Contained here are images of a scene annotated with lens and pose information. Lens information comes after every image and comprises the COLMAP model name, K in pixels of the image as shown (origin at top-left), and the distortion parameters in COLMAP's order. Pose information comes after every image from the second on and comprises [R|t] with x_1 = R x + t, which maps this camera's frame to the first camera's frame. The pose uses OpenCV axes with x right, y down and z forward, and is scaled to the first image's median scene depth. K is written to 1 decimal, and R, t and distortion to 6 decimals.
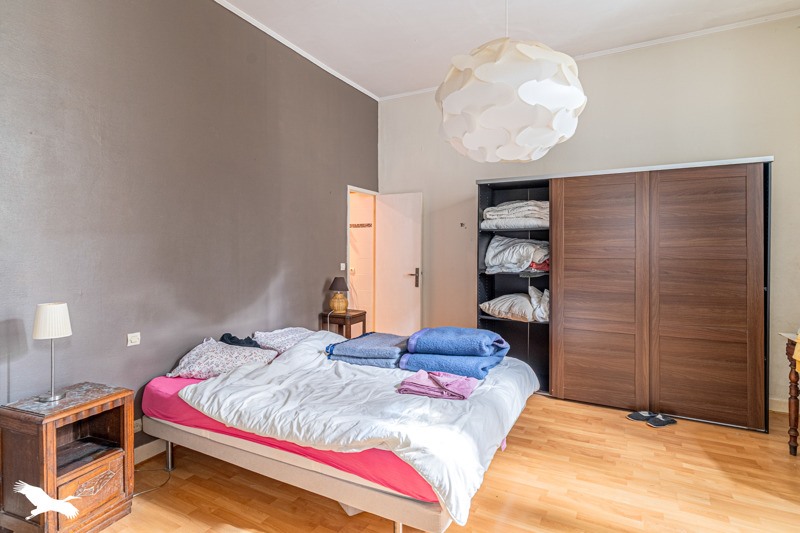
lens RADIAL K [[401.2, 0, 411.0], [0, 401.2, 243.4], [0, 0, 1]] dist [-0.001076, -0.000122]
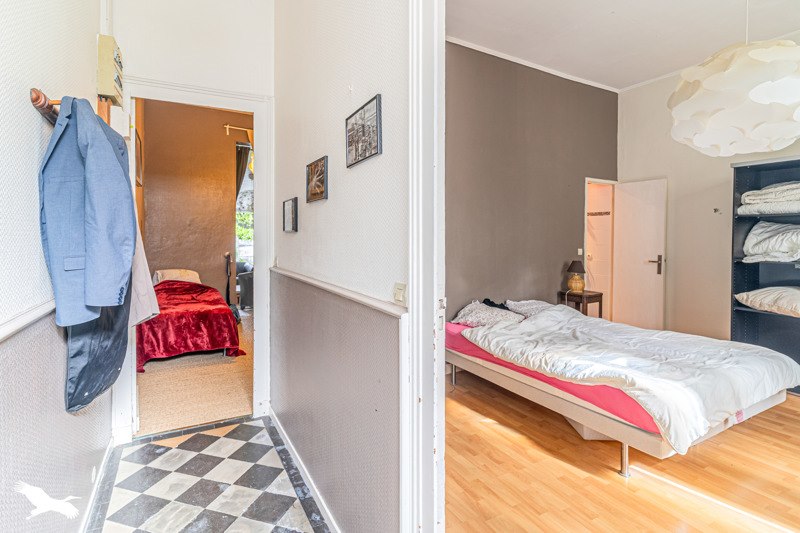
lens RADIAL K [[401.2, 0, 411.0], [0, 401.2, 243.4], [0, 0, 1]] dist [-0.001076, -0.000122]
pose [[0.844361, 0.011837, -0.535643, 0.041632], [0.004530, 0.999562, 0.029230, 0.000302], [0.535755, -0.027107, 0.843938, -0.264195]]
